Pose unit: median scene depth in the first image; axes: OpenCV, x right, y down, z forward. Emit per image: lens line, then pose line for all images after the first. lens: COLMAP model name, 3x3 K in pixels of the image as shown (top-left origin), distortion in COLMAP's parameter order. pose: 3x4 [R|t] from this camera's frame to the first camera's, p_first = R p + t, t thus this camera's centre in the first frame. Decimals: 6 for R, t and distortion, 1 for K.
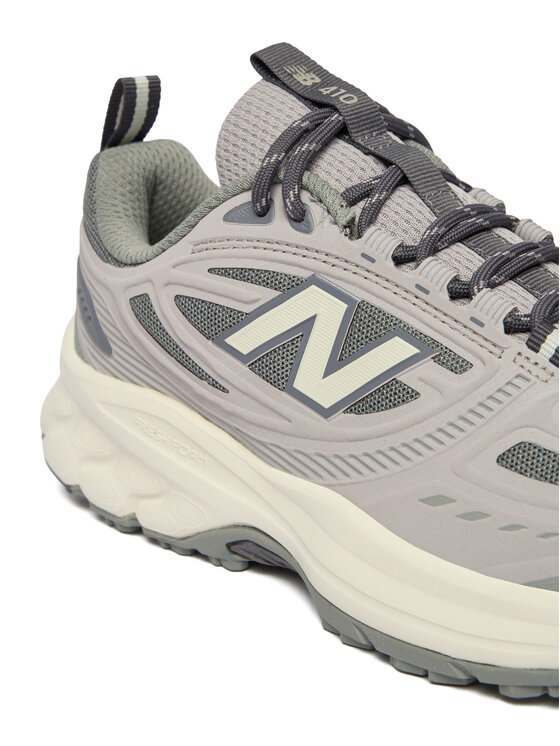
lens RADIAL K [[1358.6, 0, 281.5], [0, 1358.6, 366.9], [0, 0, 1]] dist [-0.125671, 0.000000]
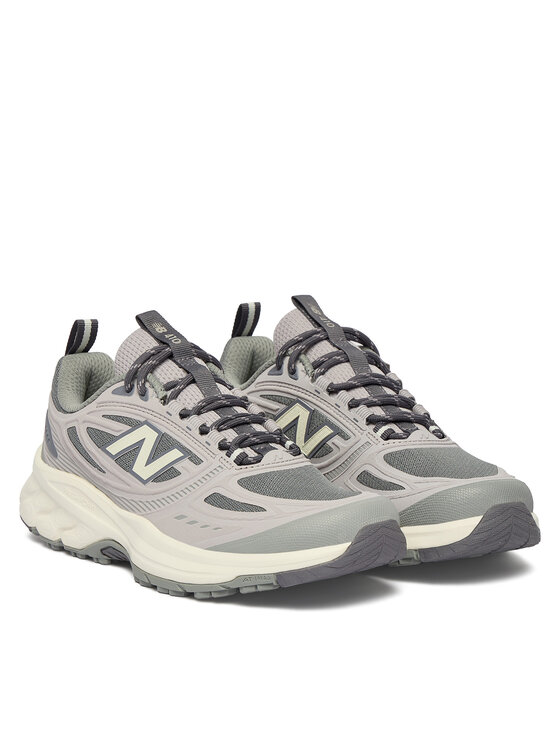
lens RADIAL K [[2186.1, 0, 279.4], [0, 2186.1, 373.5], [0, 0, 1]] dist [-0.558383, 0.000000]
pose [[0.992991, 0.078339, -0.088498, 0.522813], [-0.090844, 0.984883, -0.147487, 0.344127], [0.075606, 0.154493, 0.985097, -2.368410]]
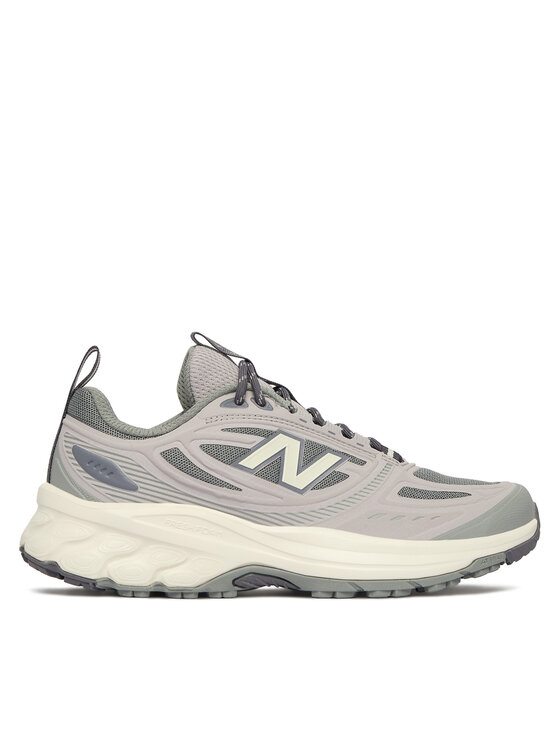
lens RADIAL K [[1315.6, 0, 281.5], [0, 1315.6, 373.2], [0, 0, 1]] dist [-0.069758, 0.000000]
pose [[0.621091, 0.125848, 0.773569, -1.472559], [0.199690, 0.929037, -0.311470, 0.458019], [-0.757872, 0.347925, 0.551886, -0.127086]]
